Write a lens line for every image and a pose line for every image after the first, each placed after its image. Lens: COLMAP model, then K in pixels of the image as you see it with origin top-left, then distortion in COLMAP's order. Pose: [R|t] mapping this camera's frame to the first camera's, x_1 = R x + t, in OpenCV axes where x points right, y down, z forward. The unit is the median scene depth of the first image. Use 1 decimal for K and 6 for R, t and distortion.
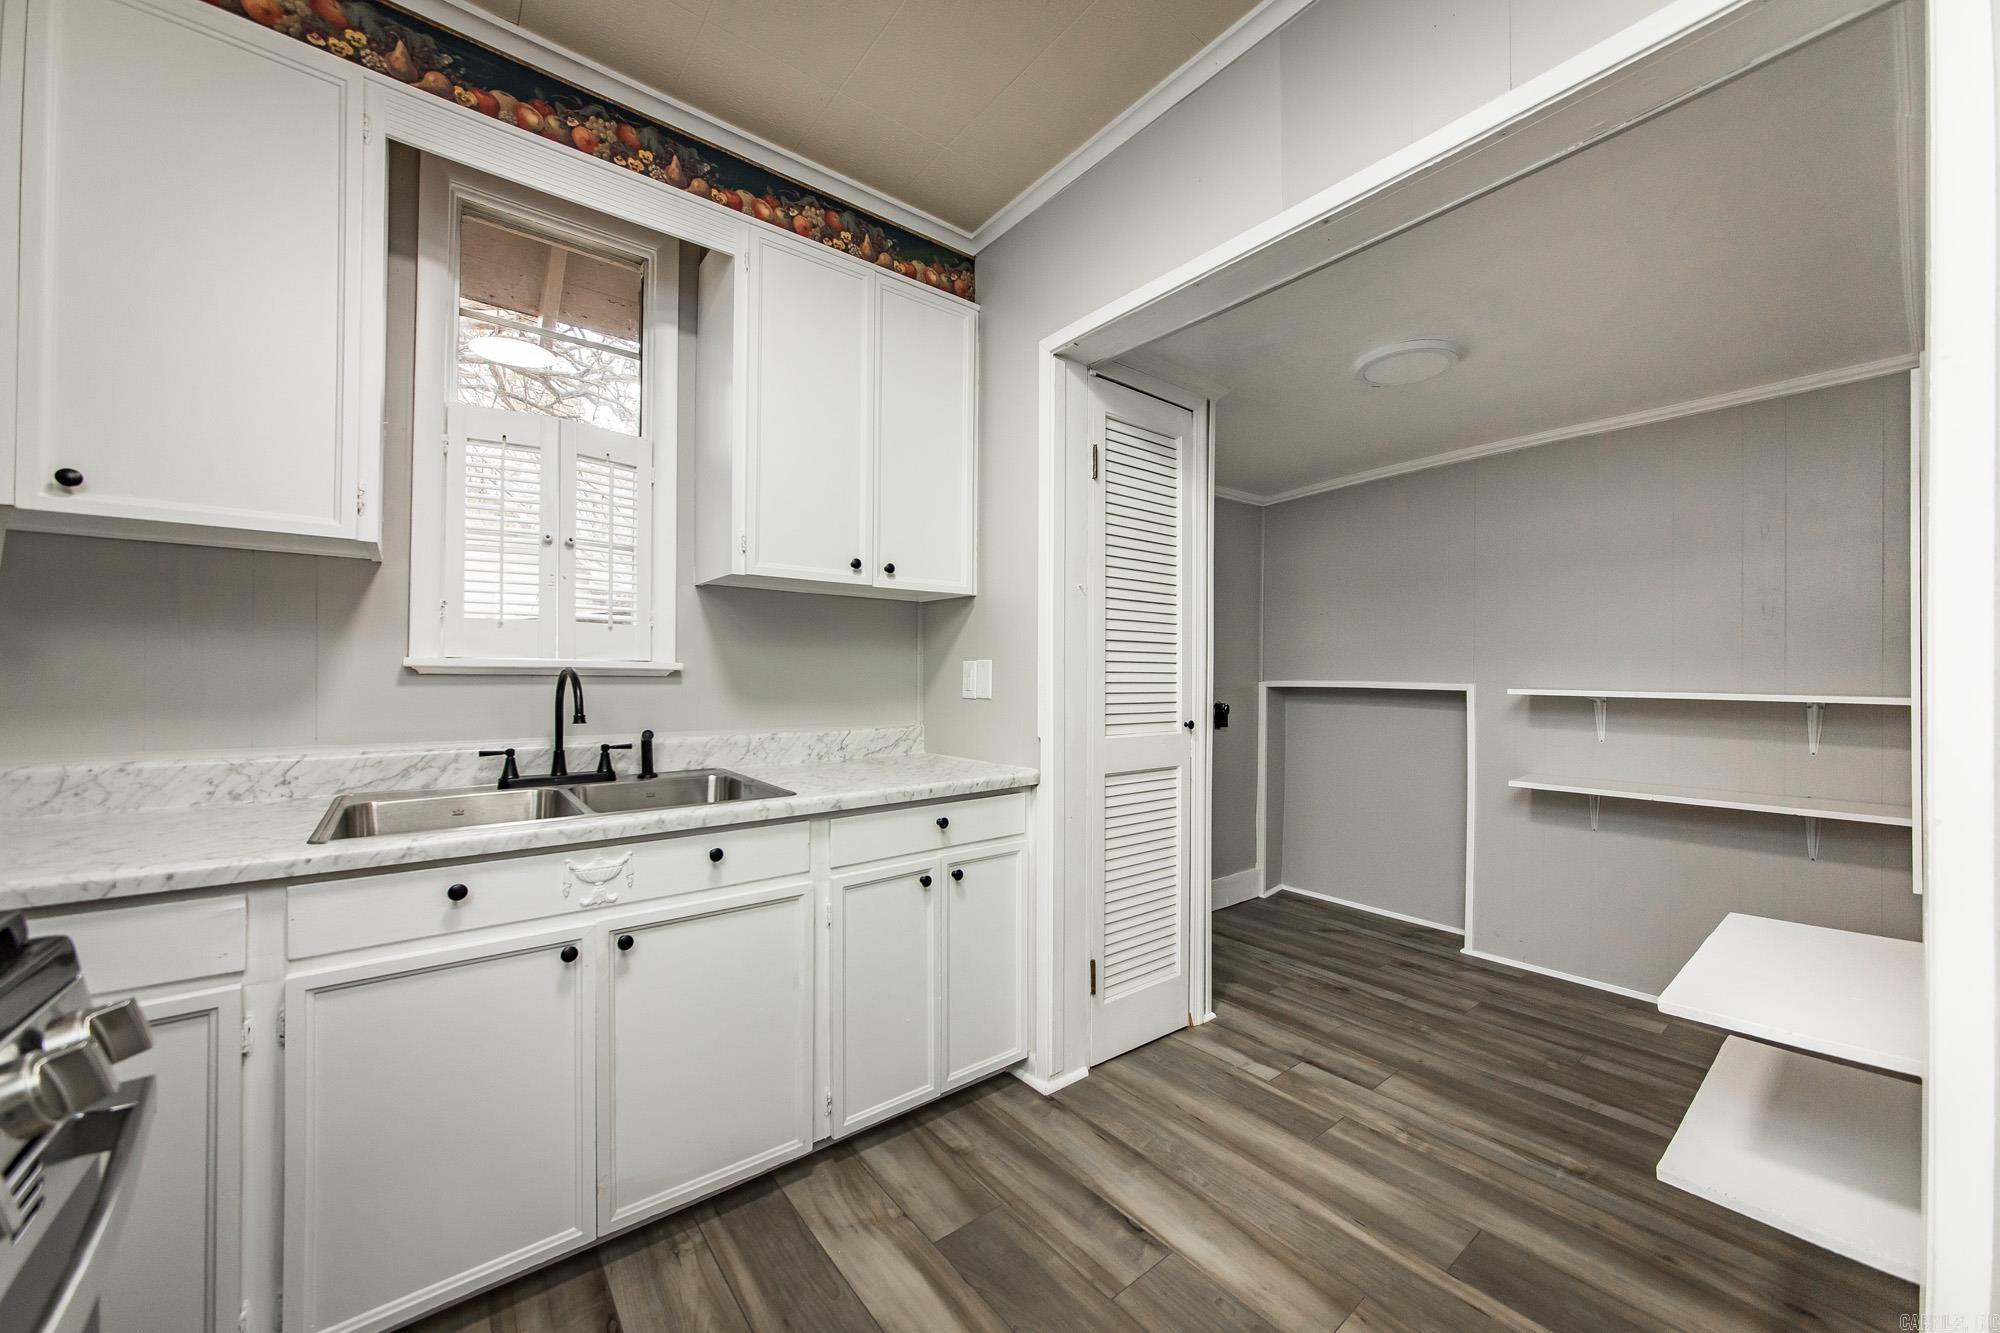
lens RADIAL K [[739.7, 0, 995.9], [0, 739.7, 670.3], [0, 0, 1]] dist [-0.006315, 0.002406]
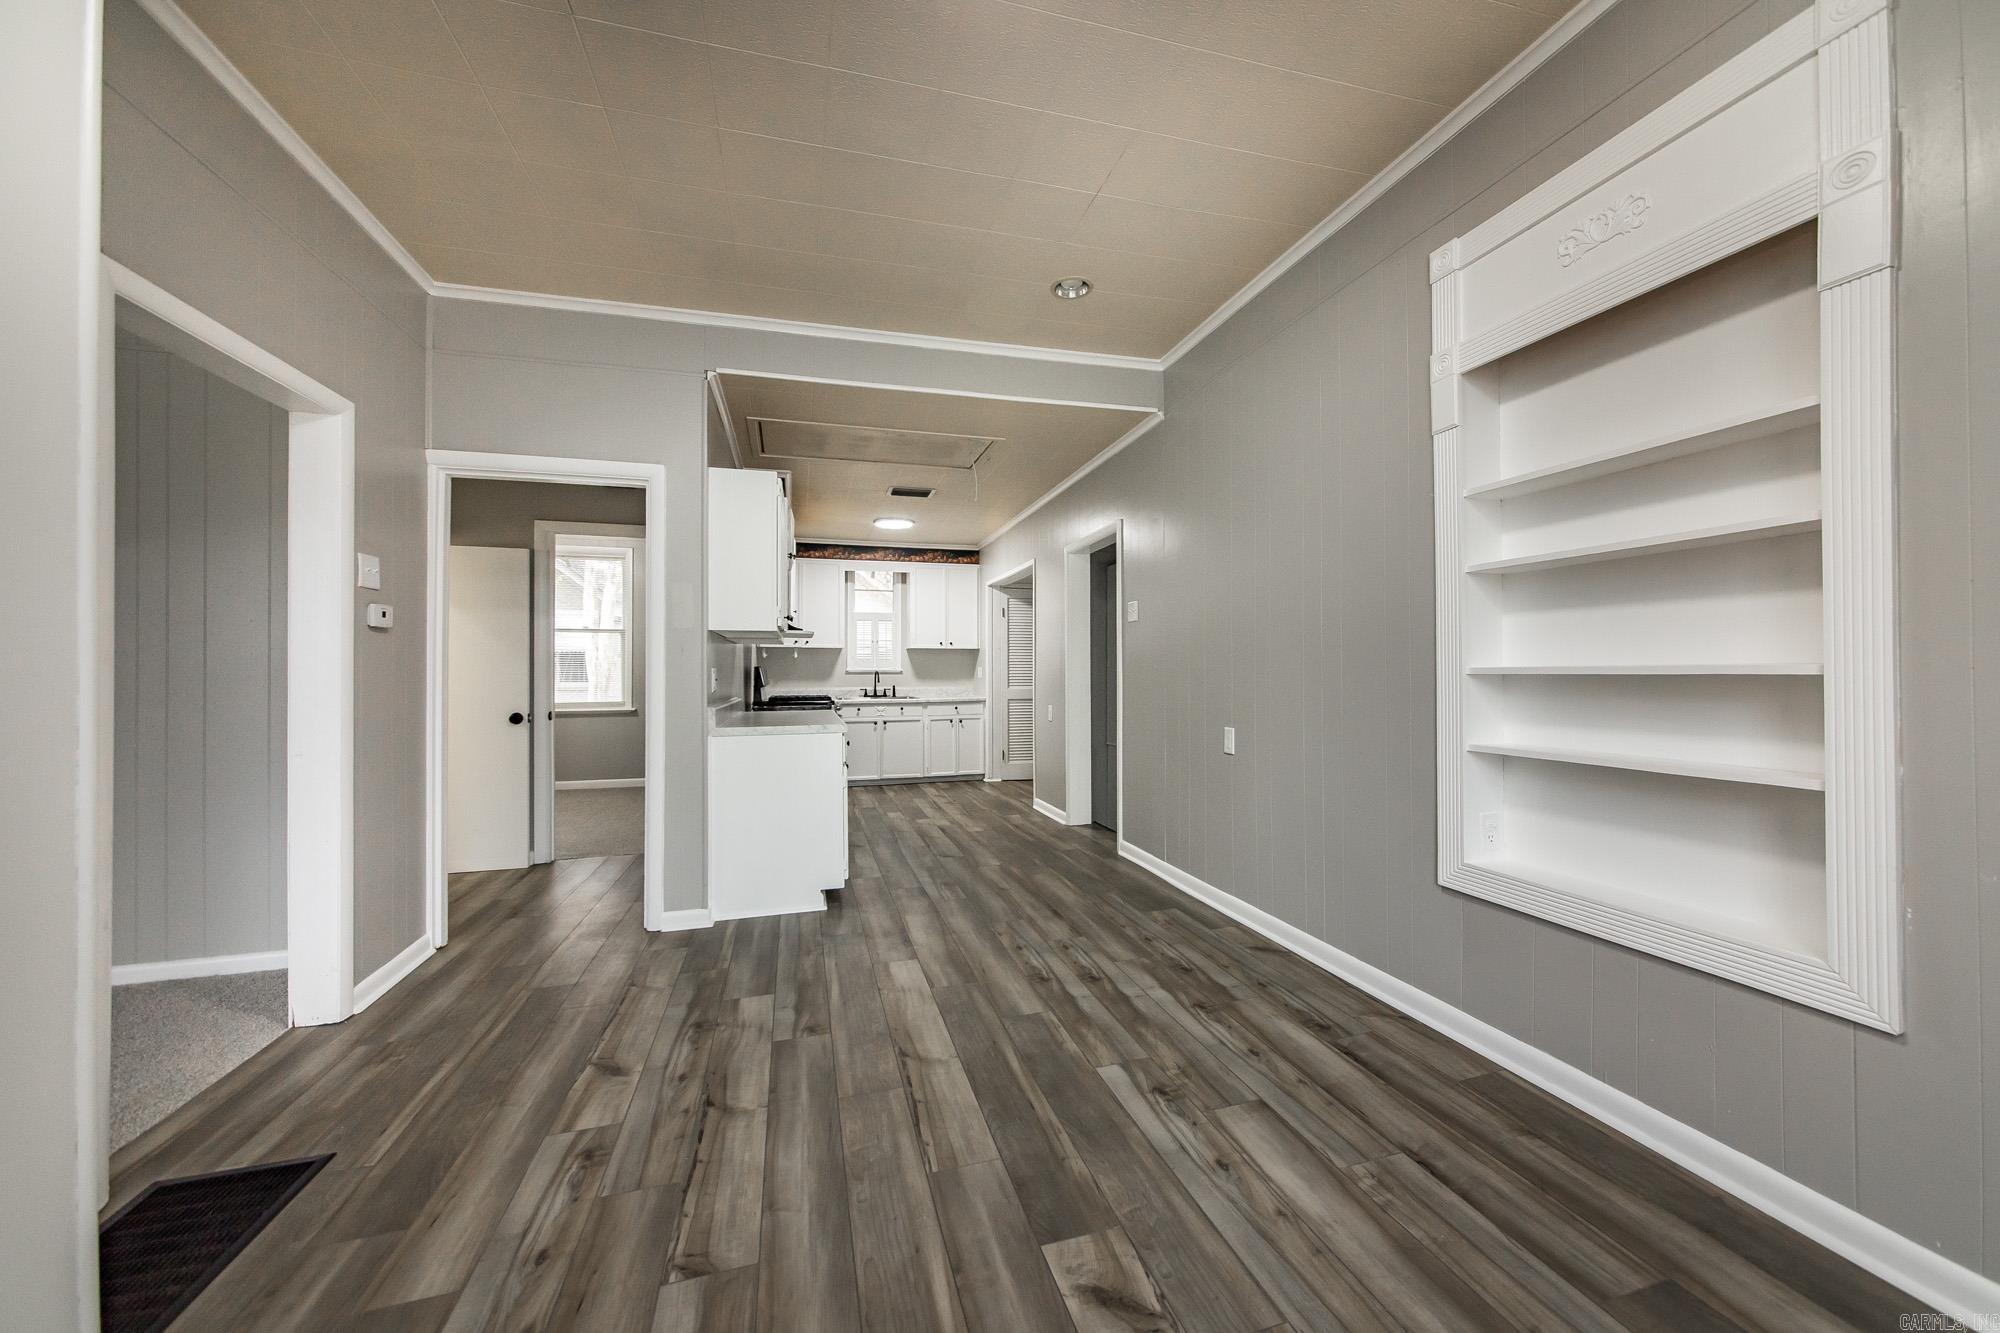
lens RADIAL K [[739.7, 0, 1008.8], [0, 739.7, 664.7], [0, 0, 1]] dist [-0.006315, 0.002406]
pose [[0.924079, -0.010400, -0.382060, 1.688672], [0.011813, 0.999929, 0.001352, -0.033194], [0.382019, -0.005763, 0.924136, -2.559152]]
